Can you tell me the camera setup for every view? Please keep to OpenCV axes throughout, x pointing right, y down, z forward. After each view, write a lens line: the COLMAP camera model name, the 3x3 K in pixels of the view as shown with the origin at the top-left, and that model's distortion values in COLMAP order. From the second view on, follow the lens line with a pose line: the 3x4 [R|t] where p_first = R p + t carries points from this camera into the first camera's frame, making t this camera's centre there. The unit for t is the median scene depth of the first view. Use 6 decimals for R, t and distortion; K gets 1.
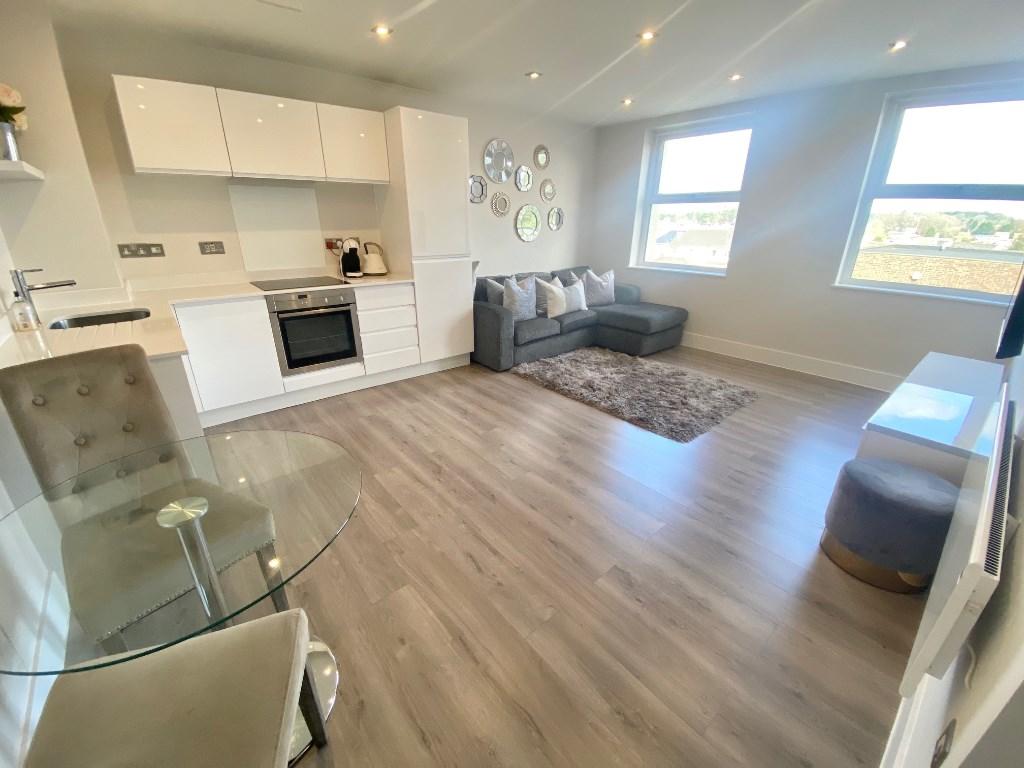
lens RADIAL K [[417.2, 0, 512.0], [0, 417.2, 384.0], [0, 0, 1]] dist [0.021379, -0.022245]
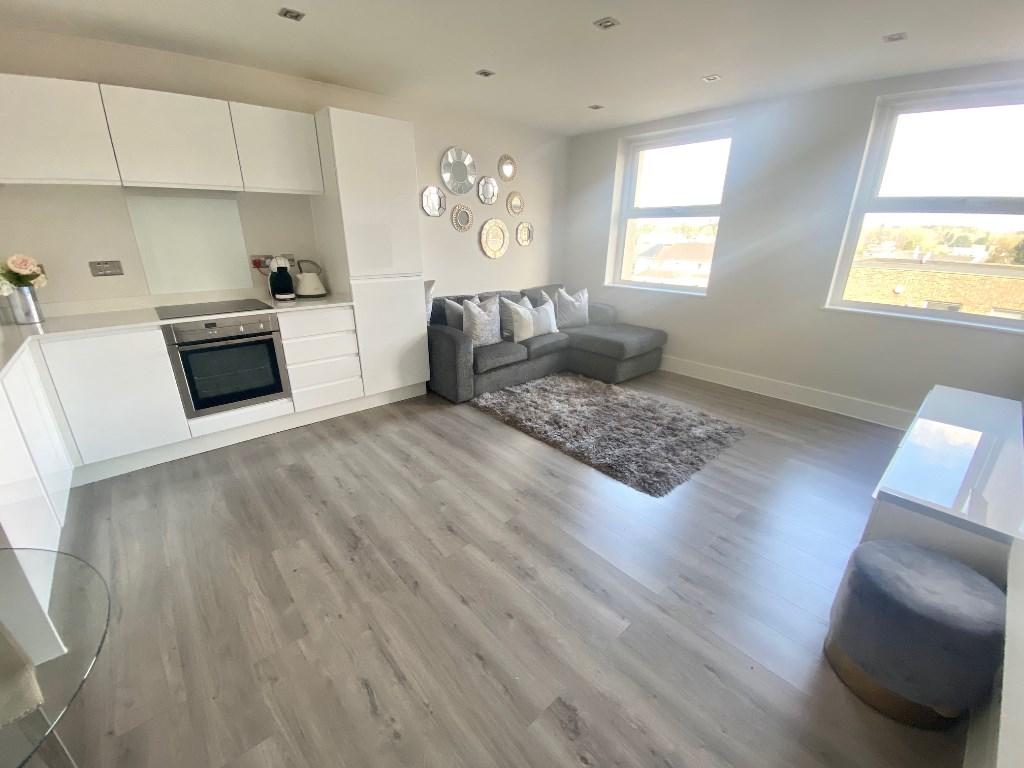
lens RADIAL K [[417.2, 0, 512.0], [0, 417.2, 384.0], [0, 0, 1]] dist [0.021379, -0.022245]
pose [[0.999692, -0.006141, 0.024044, 0.074063], [0.006802, 0.999598, -0.027512, -0.052119], [-0.023865, 0.027667, 0.999332, 0.119953]]
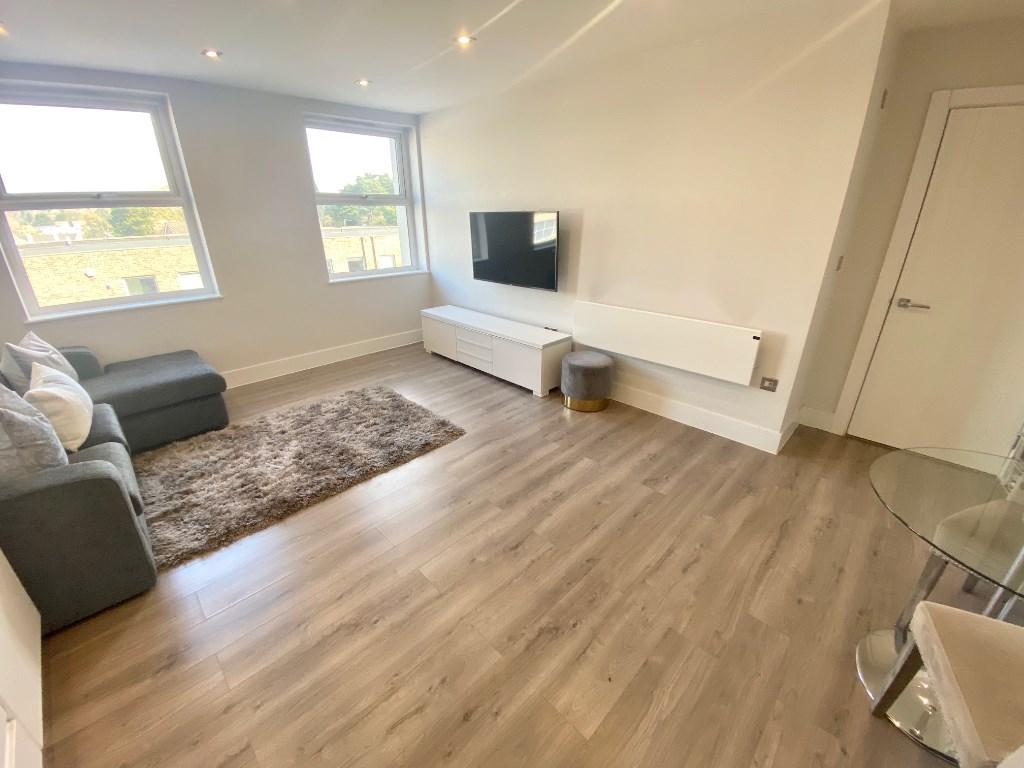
lens RADIAL K [[408.2, 0, 507.0], [0, 408.2, 383.7], [0, 0, 1]] dist [-0.001261, -0.005620]
pose [[-0.073685, -0.391807, 0.917092, -0.414598], [0.368669, 0.843747, 0.390094, -0.270619], [-0.926636, 0.366848, 0.082276, 0.592451]]
